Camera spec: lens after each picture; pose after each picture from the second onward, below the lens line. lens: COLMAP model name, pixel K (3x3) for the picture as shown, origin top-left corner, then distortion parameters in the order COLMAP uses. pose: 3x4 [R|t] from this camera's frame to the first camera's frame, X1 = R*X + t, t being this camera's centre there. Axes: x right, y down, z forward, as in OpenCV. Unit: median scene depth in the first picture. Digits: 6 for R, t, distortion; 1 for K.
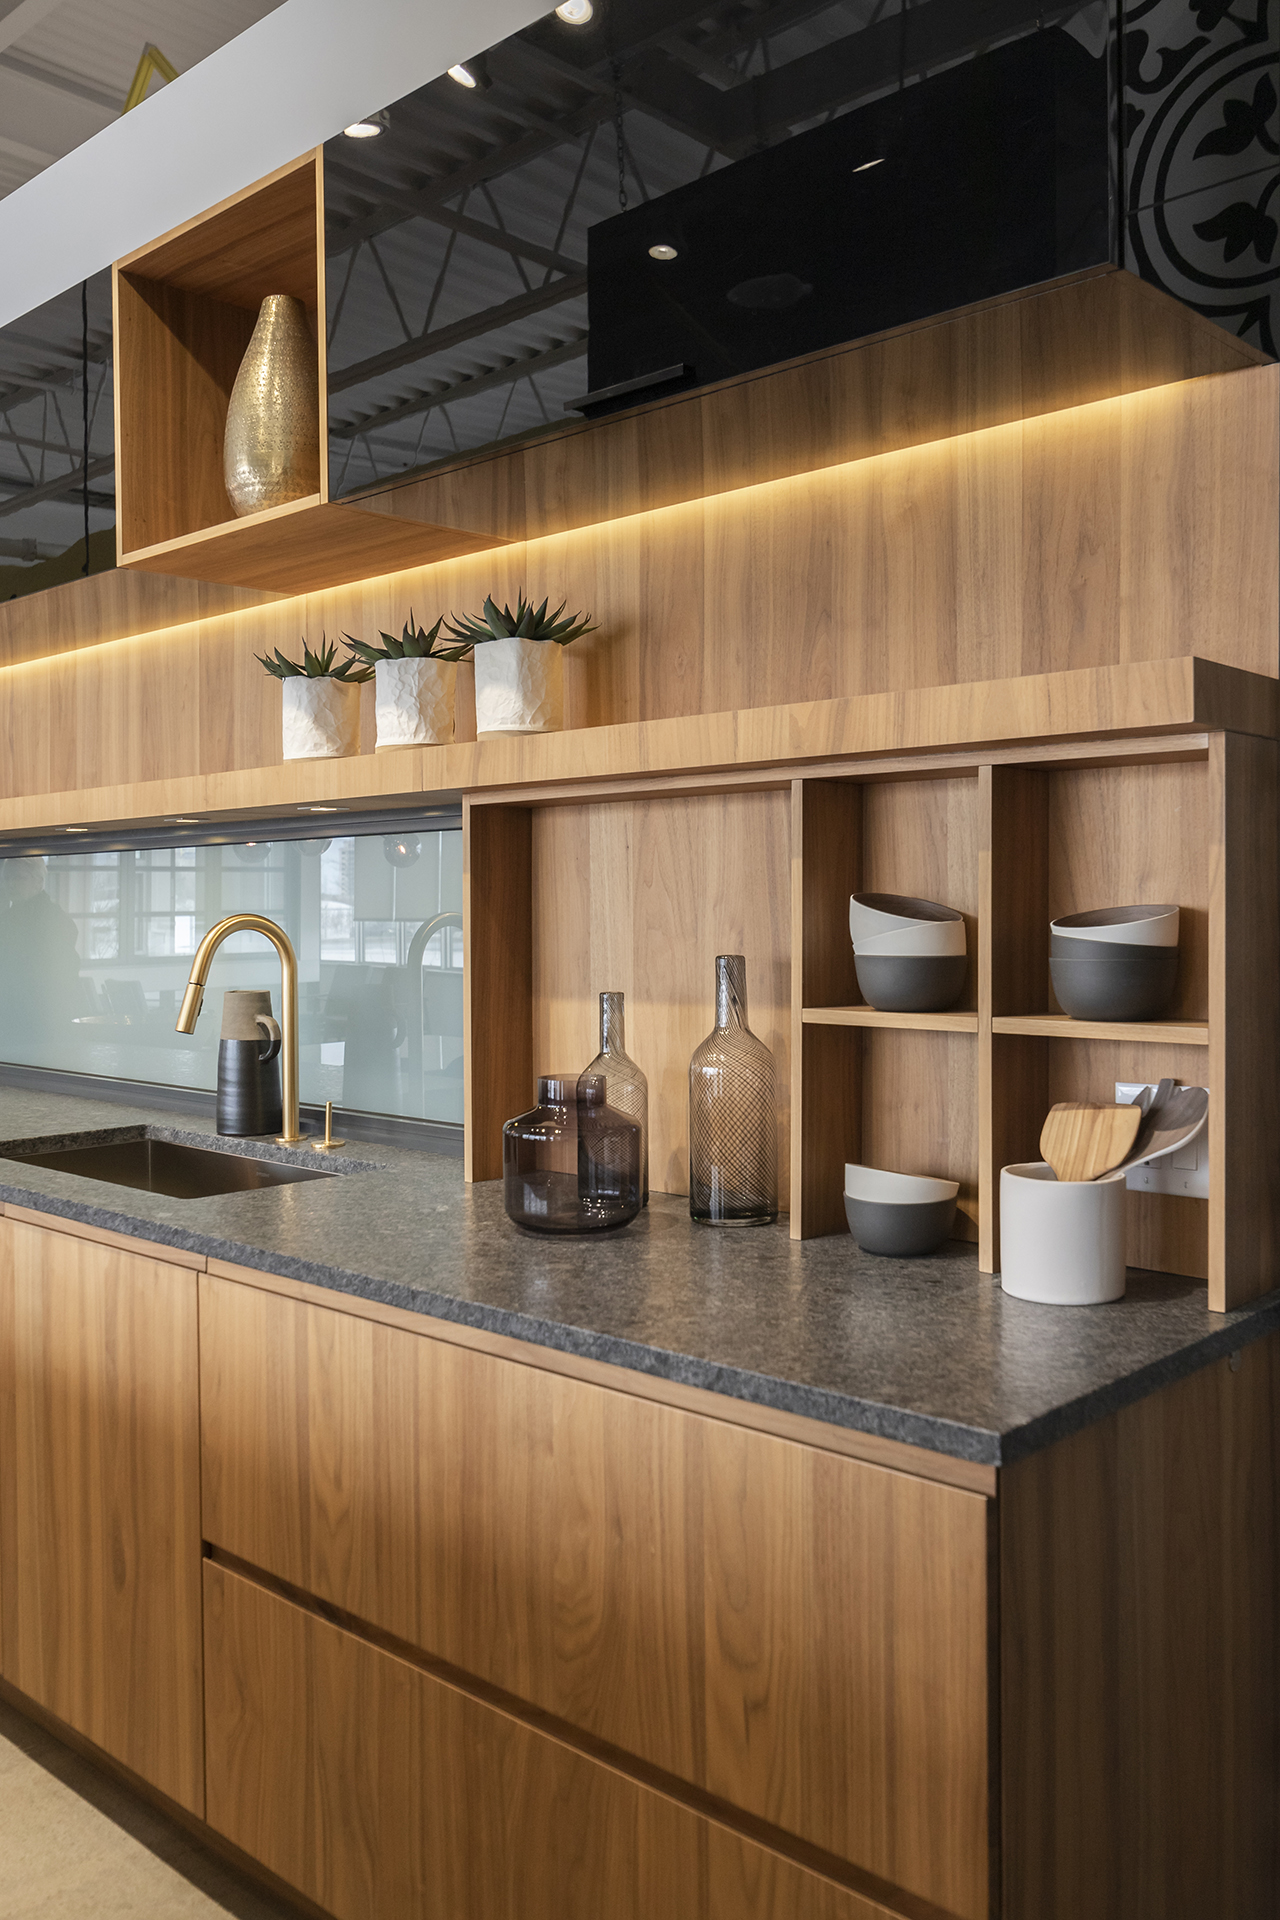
lens RADIAL K [[1602.8, 0, 635.7], [0, 1602.8, 988.1], [0, 0, 1]] dist [-0.003152, 0.003842]
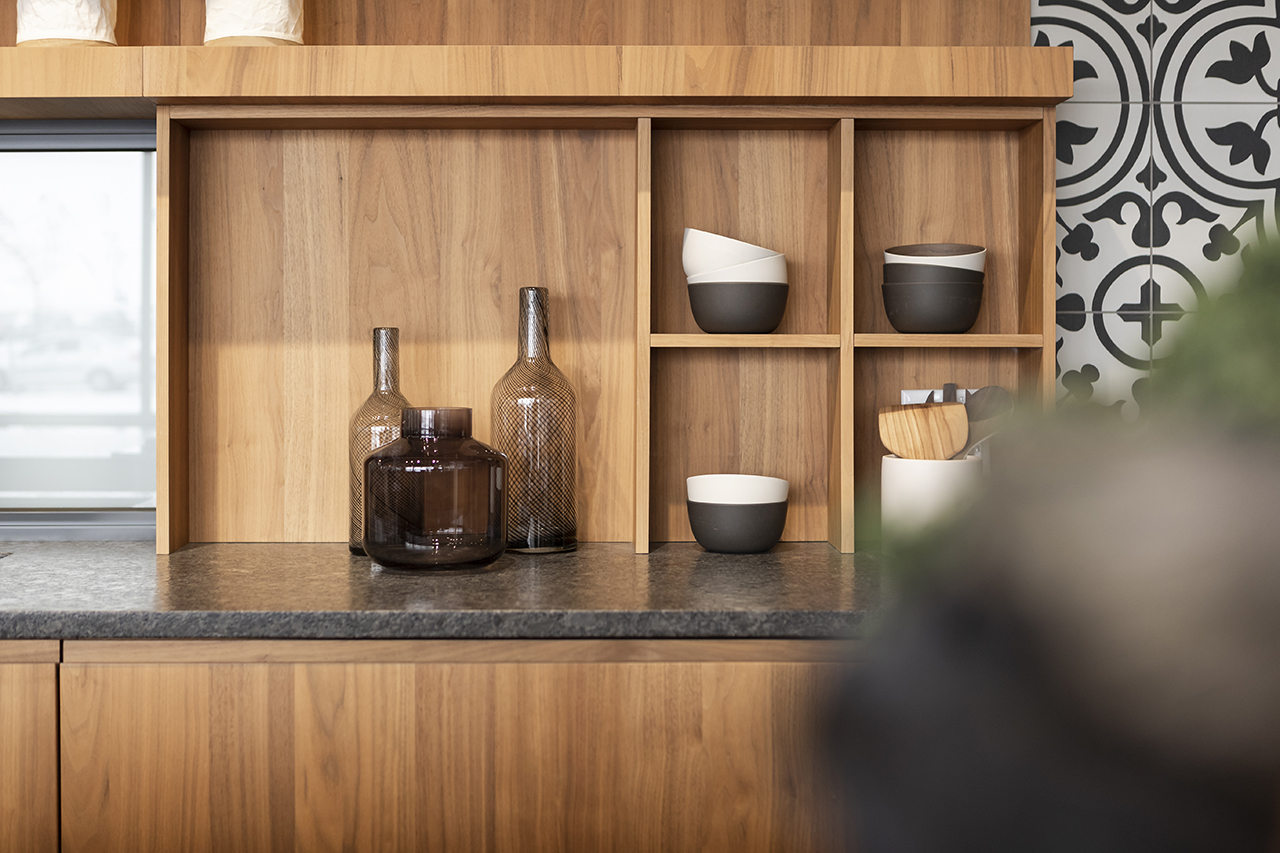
lens RADIAL K [[1735.9, 0, 640.0], [0, 1735.9, 426.5], [0, 0, 1]] dist [-0.027794, -0.062096]
pose [[0.714709, -0.029363, 0.698805, -0.694825], [0.029885, 0.999488, 0.011432, 0.059661], [-0.698783, 0.012713, 0.715221, 0.179402]]
